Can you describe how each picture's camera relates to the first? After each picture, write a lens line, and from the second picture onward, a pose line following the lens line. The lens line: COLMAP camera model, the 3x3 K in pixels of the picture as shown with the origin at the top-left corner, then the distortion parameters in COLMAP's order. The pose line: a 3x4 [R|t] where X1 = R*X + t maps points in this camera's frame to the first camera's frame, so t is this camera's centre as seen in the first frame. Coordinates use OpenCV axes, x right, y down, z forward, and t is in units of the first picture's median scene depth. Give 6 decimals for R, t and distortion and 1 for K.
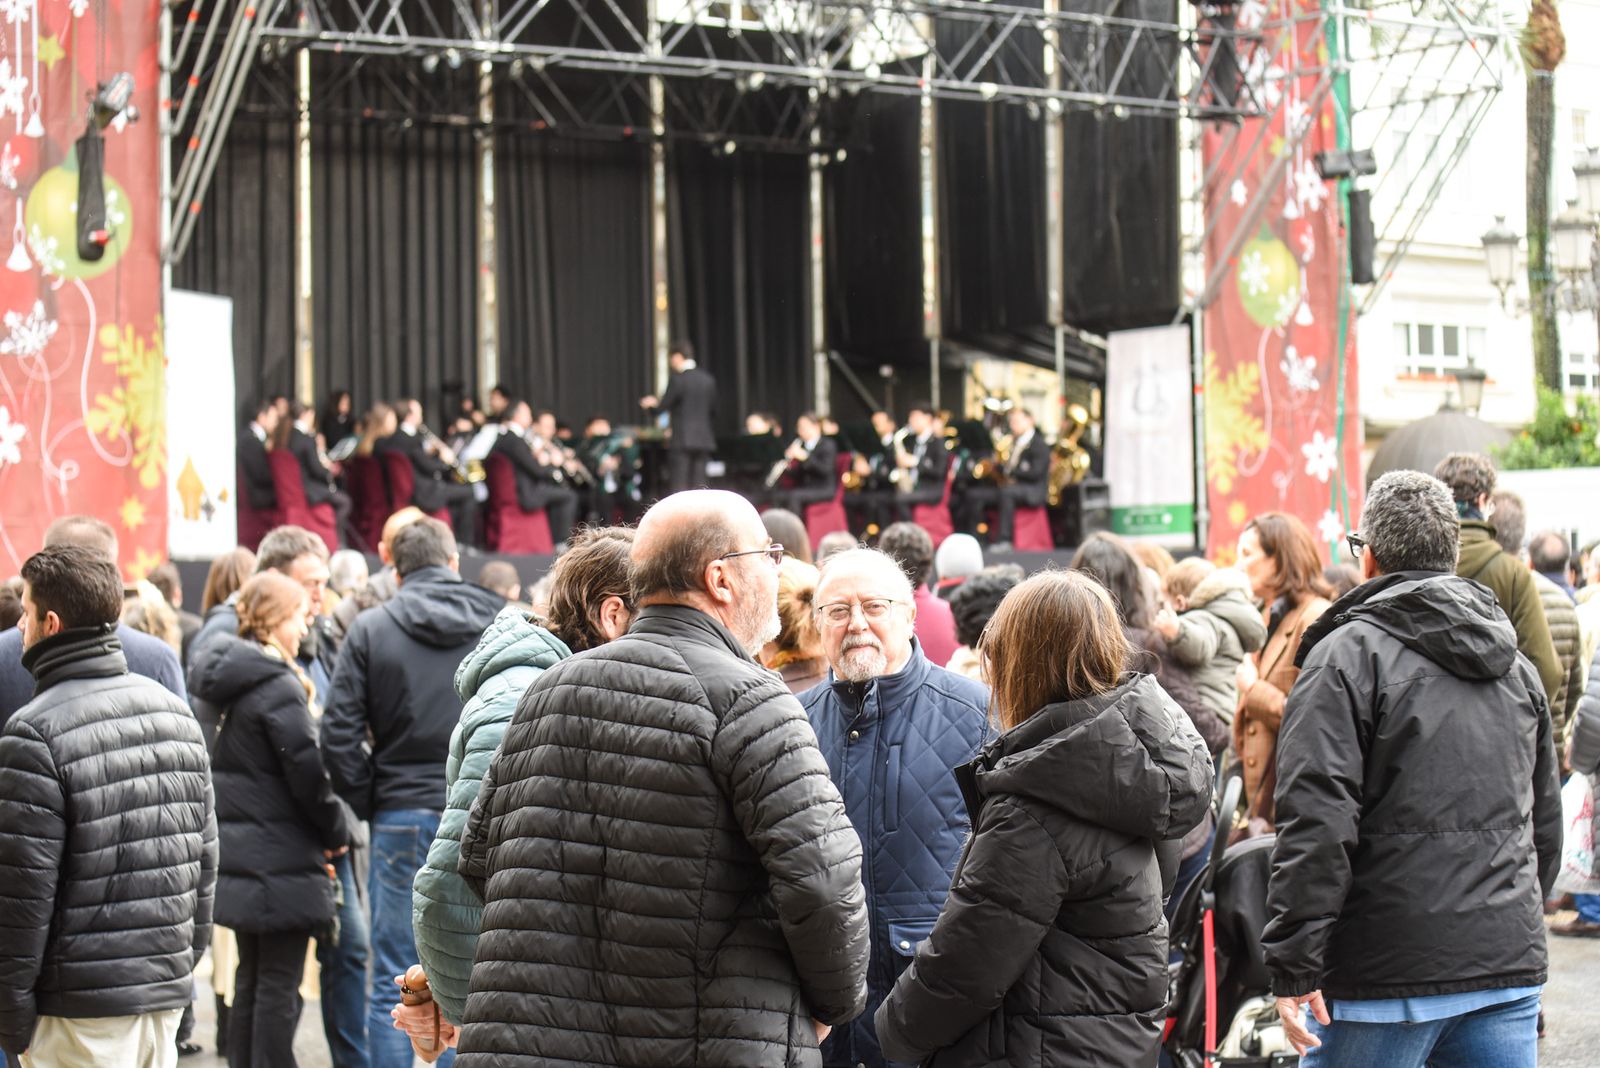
lens RADIAL K [[3282.7, 0, 799.8], [0, 3282.7, 667.2], [0, 0, 1]] dist [-0.391933, 0.258673]
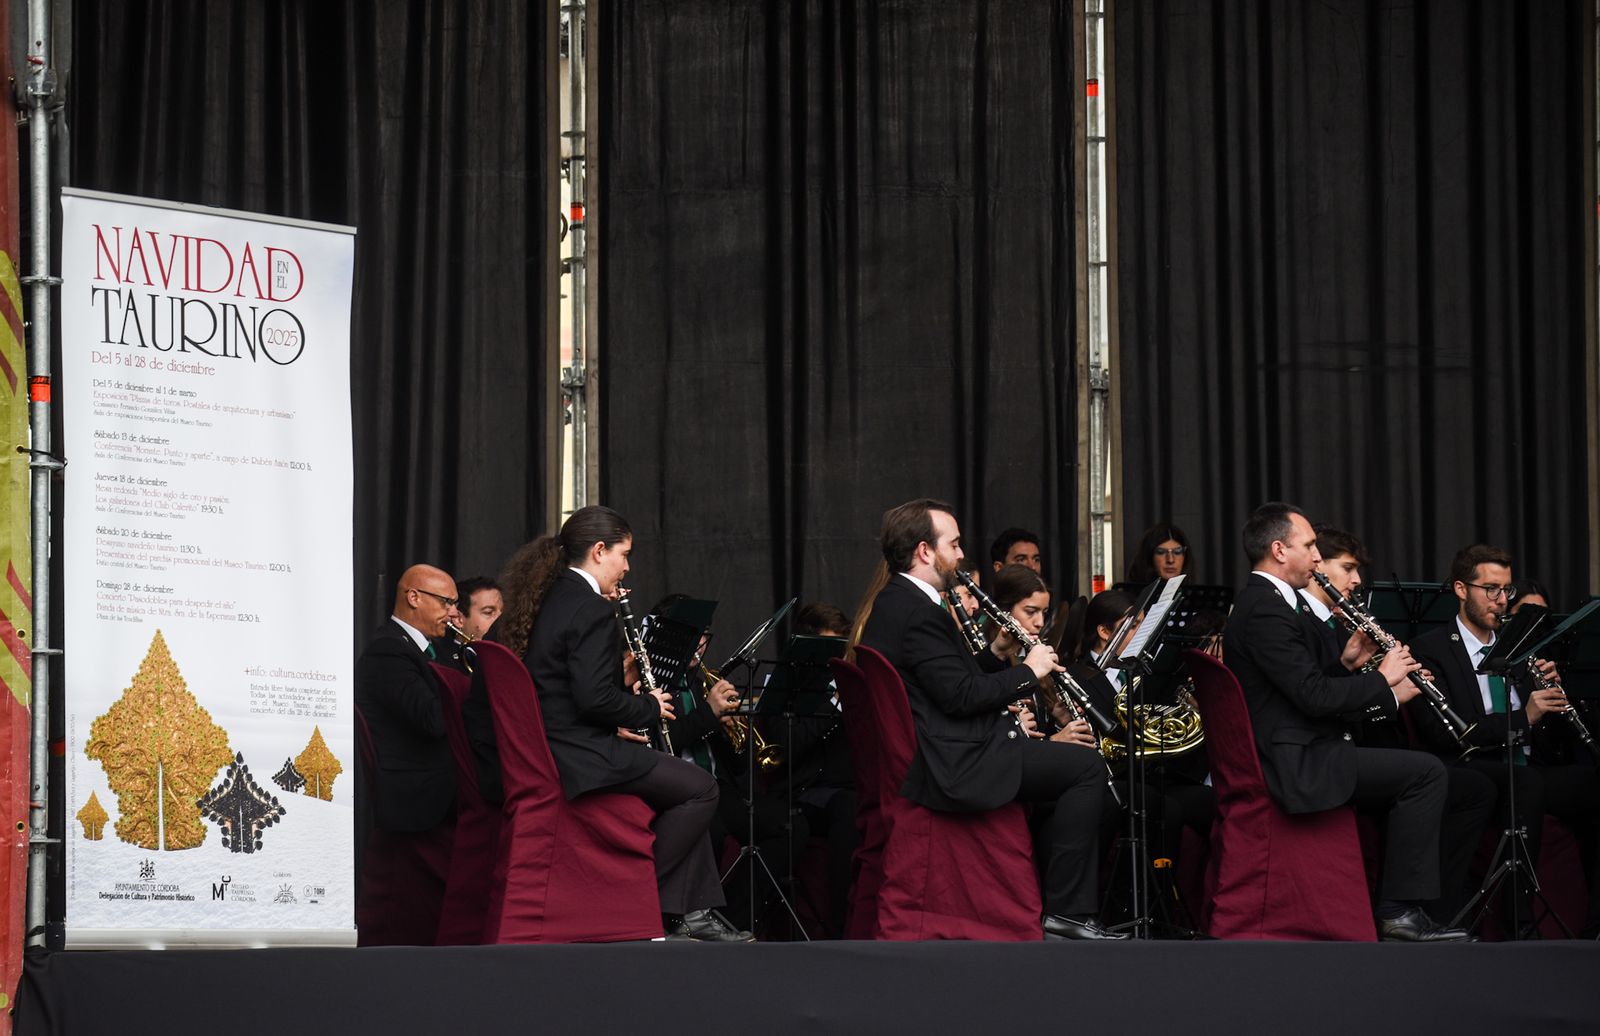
lens RADIAL K [[5205.1, 0, 800.0], [0, 5205.1, 518.0], [0, 0, 1]] dist [0.325245, 1.476087]
pose [[0.896982, -0.031725, -0.440928, 0.122825], [-0.015900, 0.994461, -0.103896, -0.021590], [0.441782, 0.100203, 0.891509, 0.502678]]
